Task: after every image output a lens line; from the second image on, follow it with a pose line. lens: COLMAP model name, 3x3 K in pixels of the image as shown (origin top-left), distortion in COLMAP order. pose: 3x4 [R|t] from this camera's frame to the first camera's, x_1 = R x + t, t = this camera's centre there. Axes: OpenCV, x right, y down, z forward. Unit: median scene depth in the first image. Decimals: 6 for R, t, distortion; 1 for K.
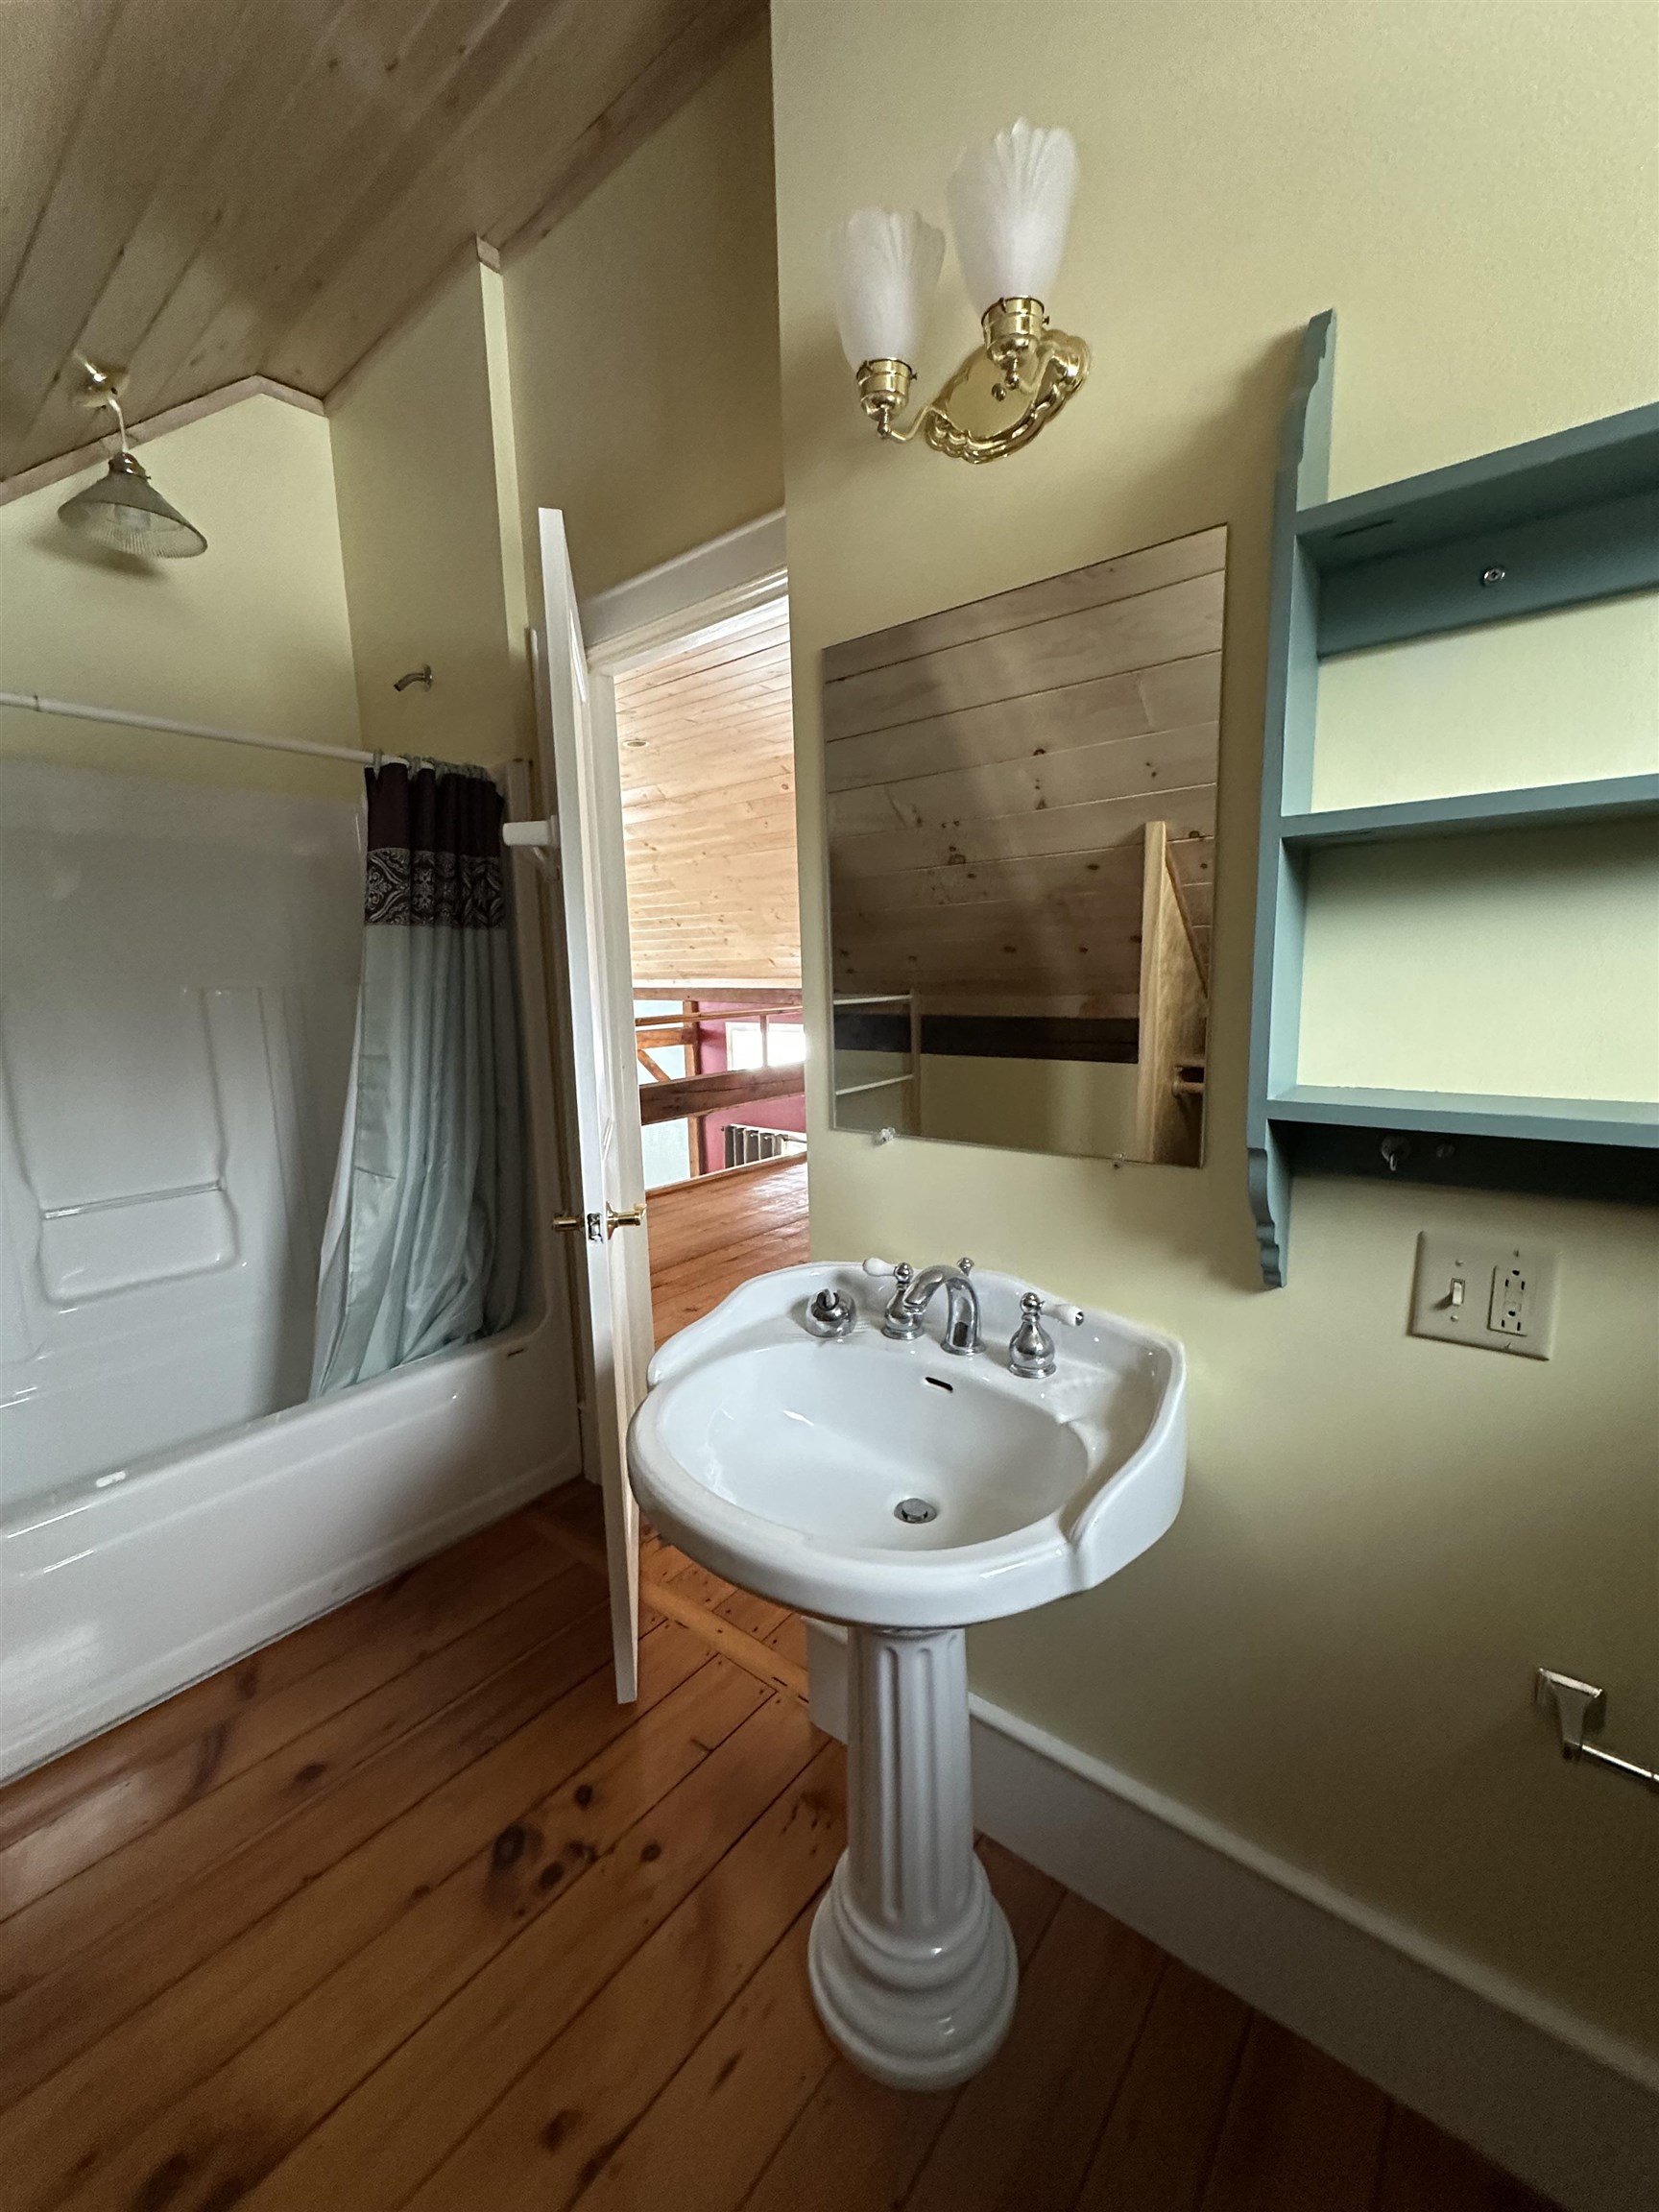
lens RADIAL K [[885.2, 0, 829.5], [0, 885.2, 1106.0], [0, 0, 1]] dist [-0.001127, 0.000248]
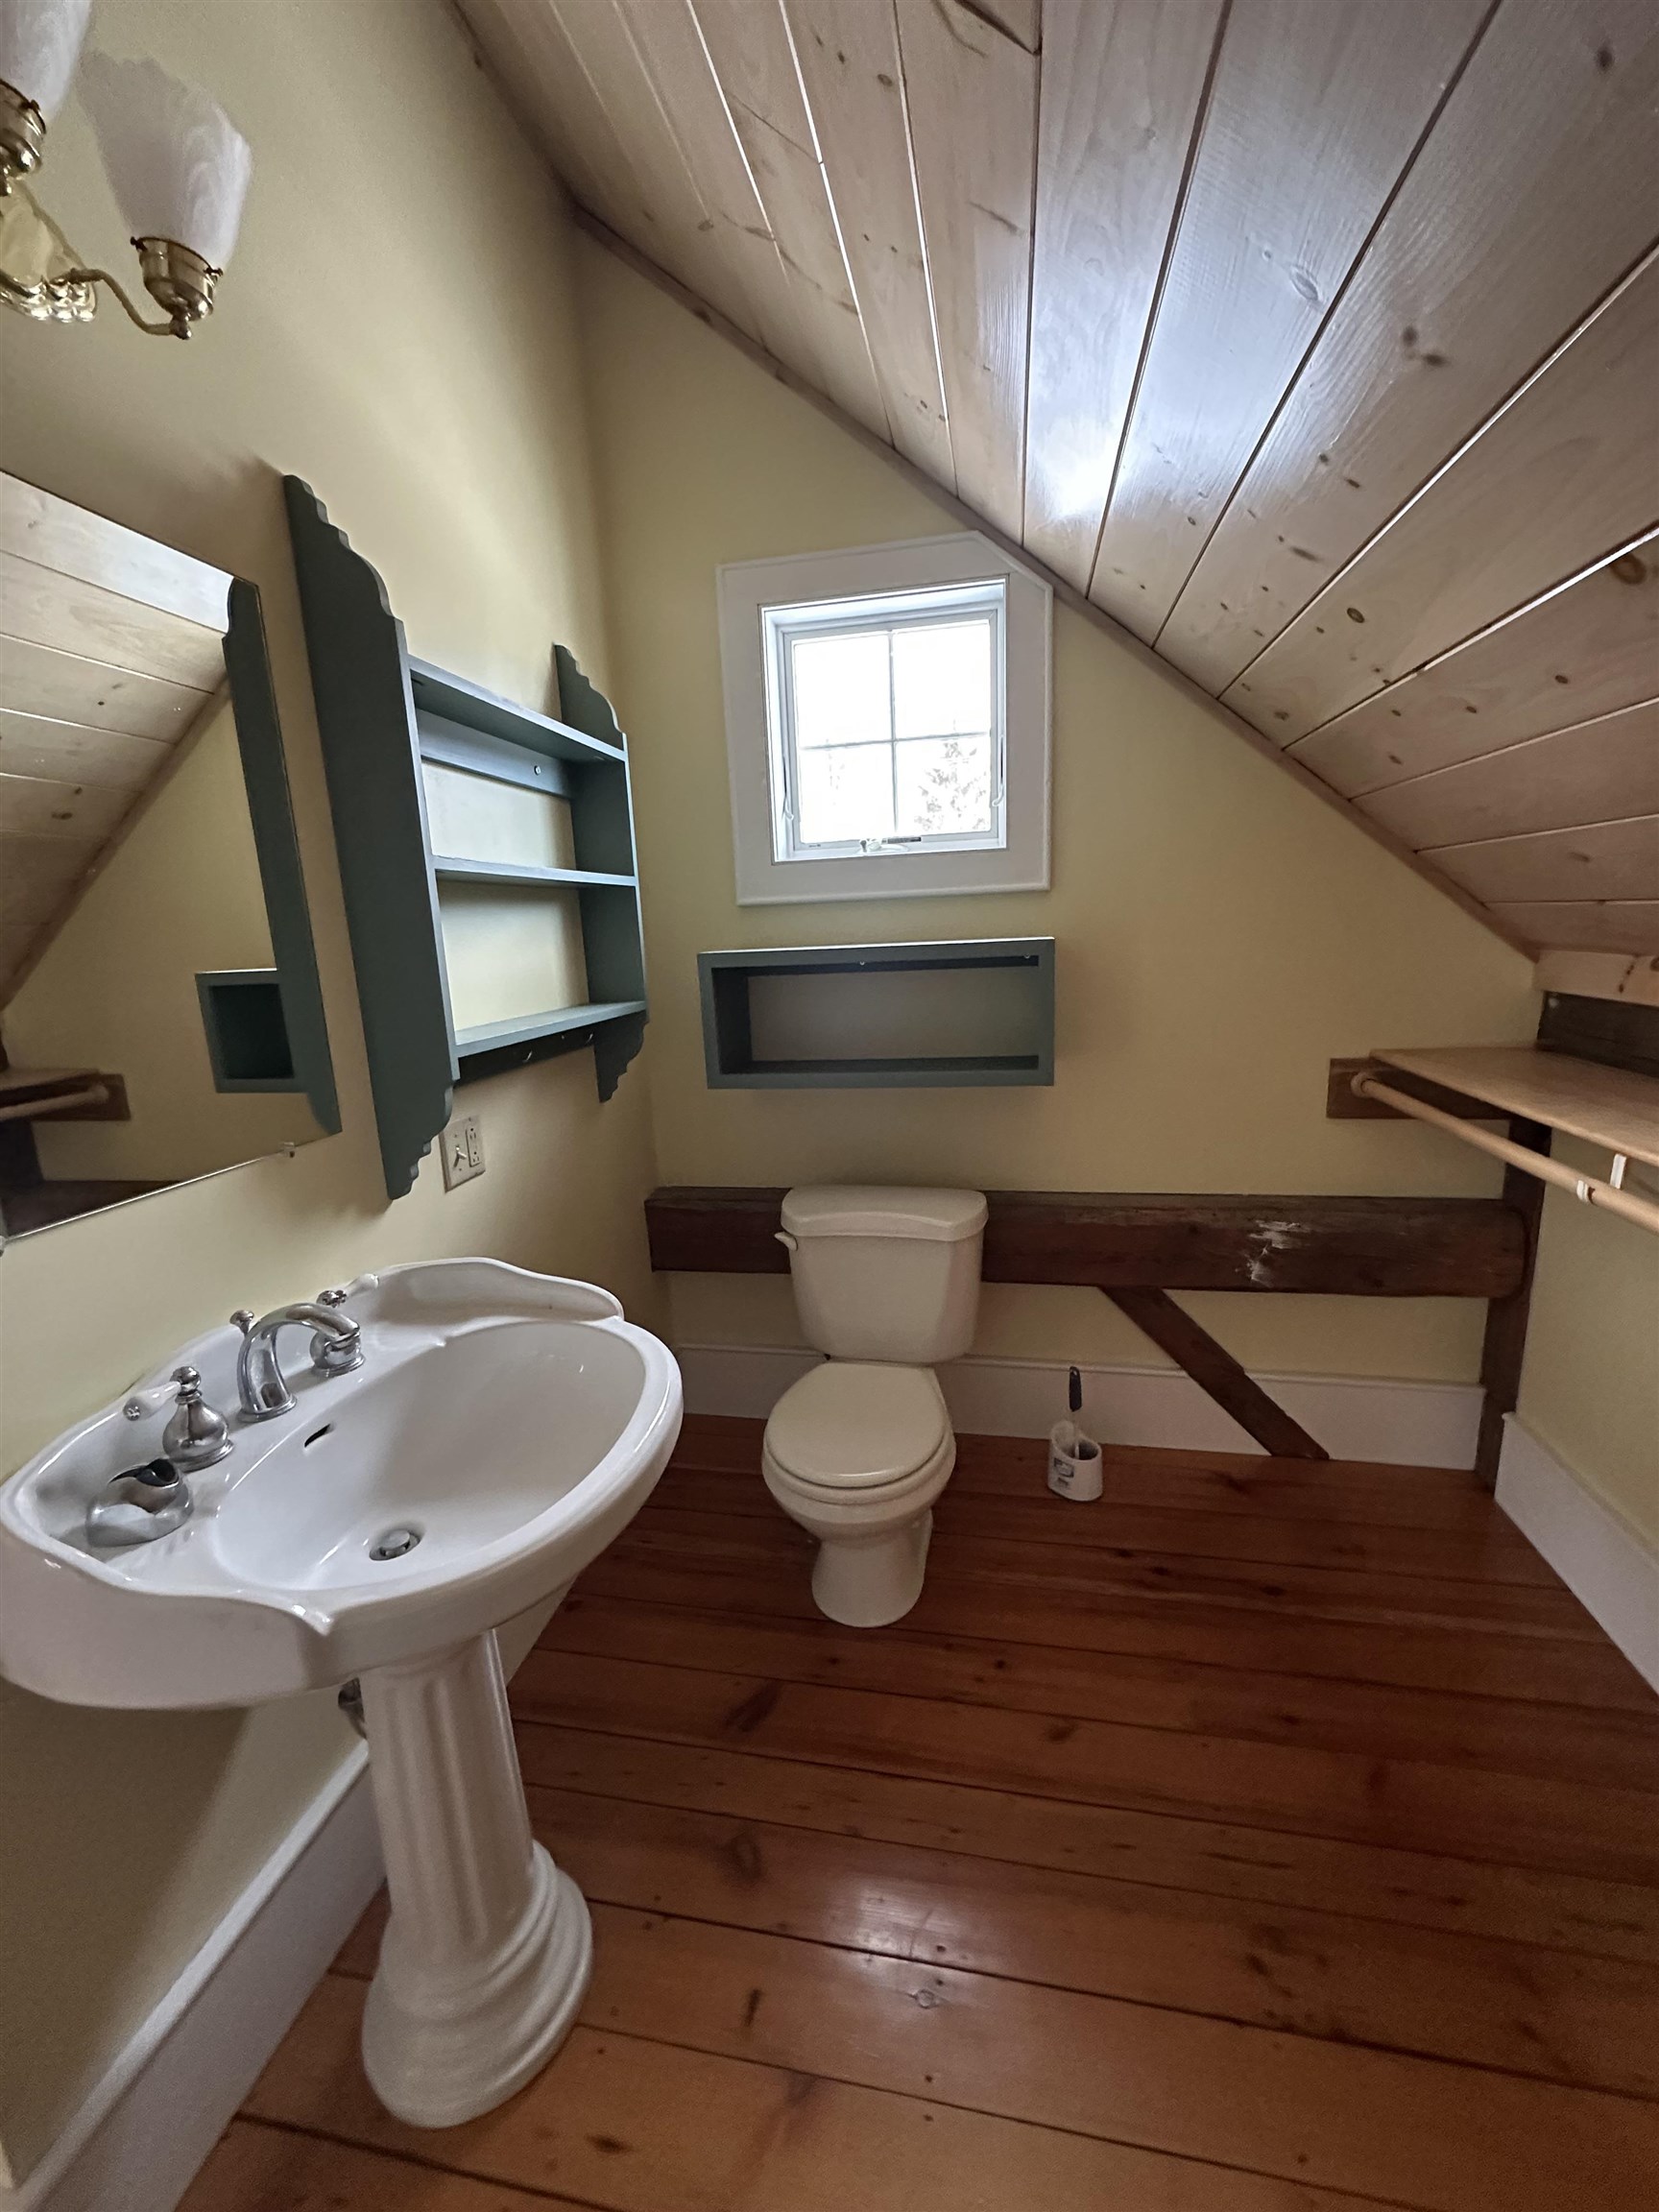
lens RADIAL K [[885.2, 0, 829.5], [0, 885.2, 1106.0], [0, 0, 1]] dist [-0.001127, 0.000248]
pose [[-0.464308, -0.125045, 0.876802, -0.507938], [0.191604, 0.952357, 0.237284, -0.064027], [-0.864700, 0.278171, -0.418228, 0.511729]]
